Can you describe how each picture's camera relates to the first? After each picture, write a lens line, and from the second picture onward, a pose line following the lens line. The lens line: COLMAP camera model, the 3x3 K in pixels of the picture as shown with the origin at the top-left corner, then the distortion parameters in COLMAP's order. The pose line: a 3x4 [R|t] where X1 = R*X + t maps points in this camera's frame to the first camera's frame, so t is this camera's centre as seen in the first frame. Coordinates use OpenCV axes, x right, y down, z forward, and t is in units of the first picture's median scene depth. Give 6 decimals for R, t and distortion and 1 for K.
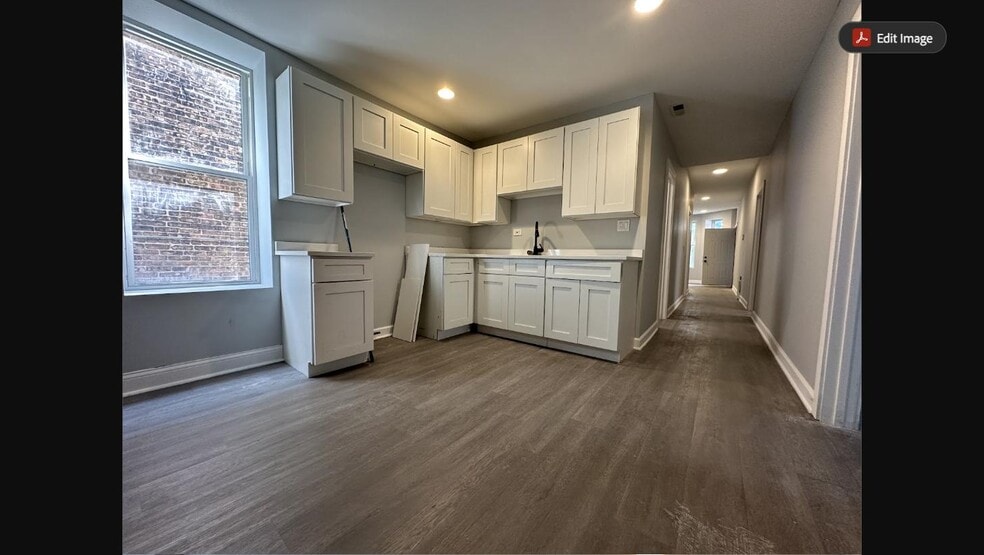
lens RADIAL K [[294.2, 0, 492.0], [0, 294.2, 277.5], [0, 0, 1]] dist [-0.001118, -0.000004]
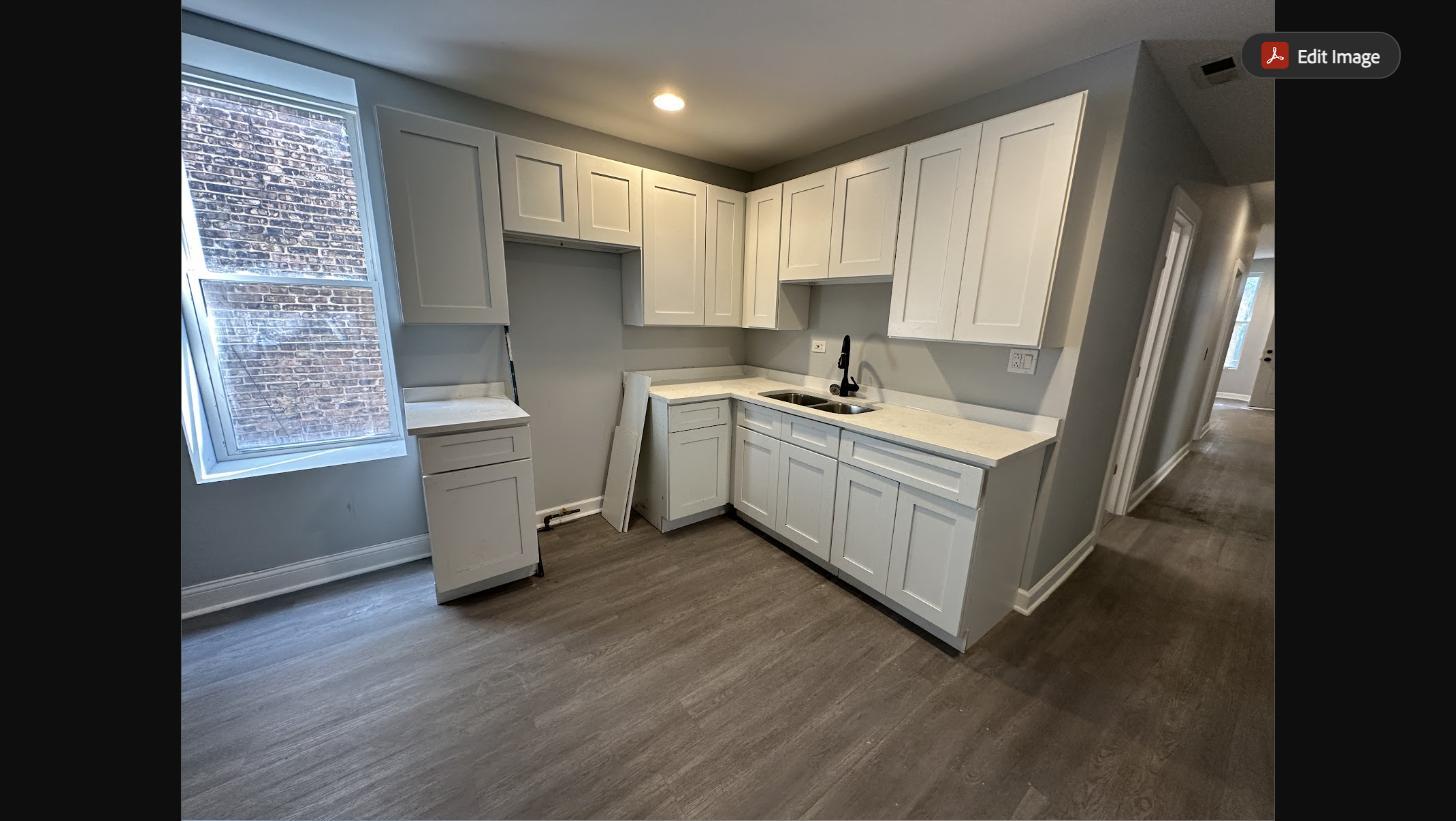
lens RADIAL K [[435.3, 0, 728.0], [0, 435.3, 410.5], [0, 0, 1]] dist [-0.001118, -0.000004]
pose [[0.963820, 0.064391, -0.258660, 0.170452], [-0.027003, 0.988978, 0.145578, -0.179267], [0.265183, -0.133327, 0.954935, 0.191834]]
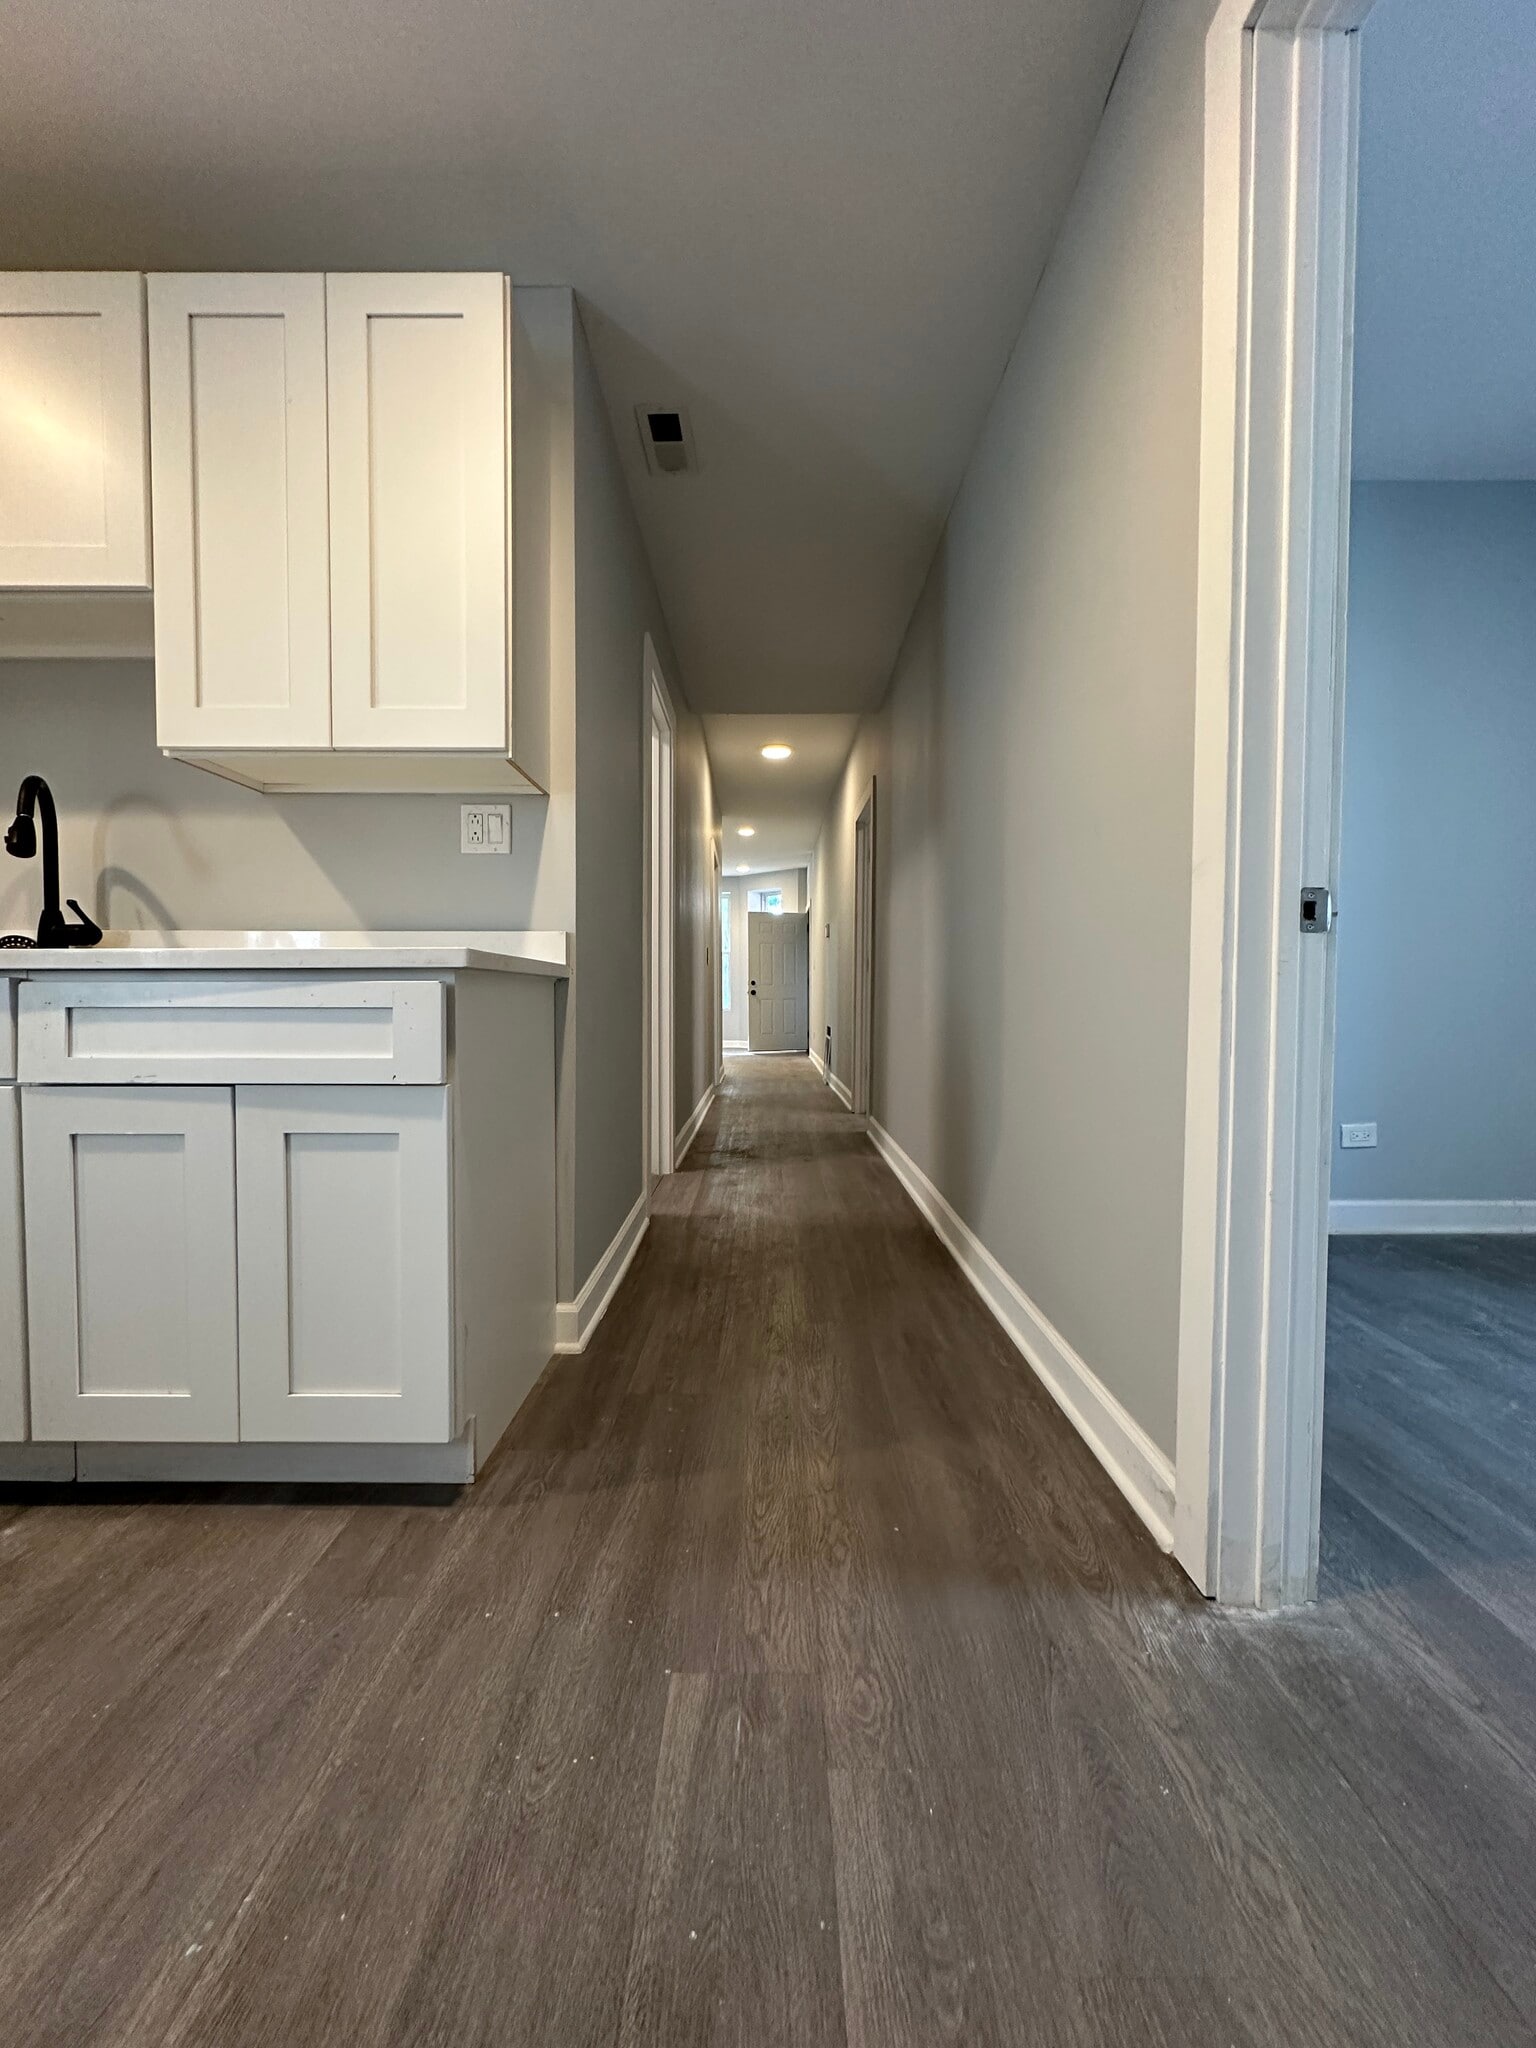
lens RADIAL K [[812.0, 0, 768.0], [0, 812.0, 1024.0], [0, 0, 1]] dist [-0.000317, -0.000086]
pose [[0.795027, -0.039793, 0.605268, 0.220575], [0.056568, 0.998361, -0.008665, -0.005193], [-0.603931, 0.041128, 0.795975, 0.347234]]
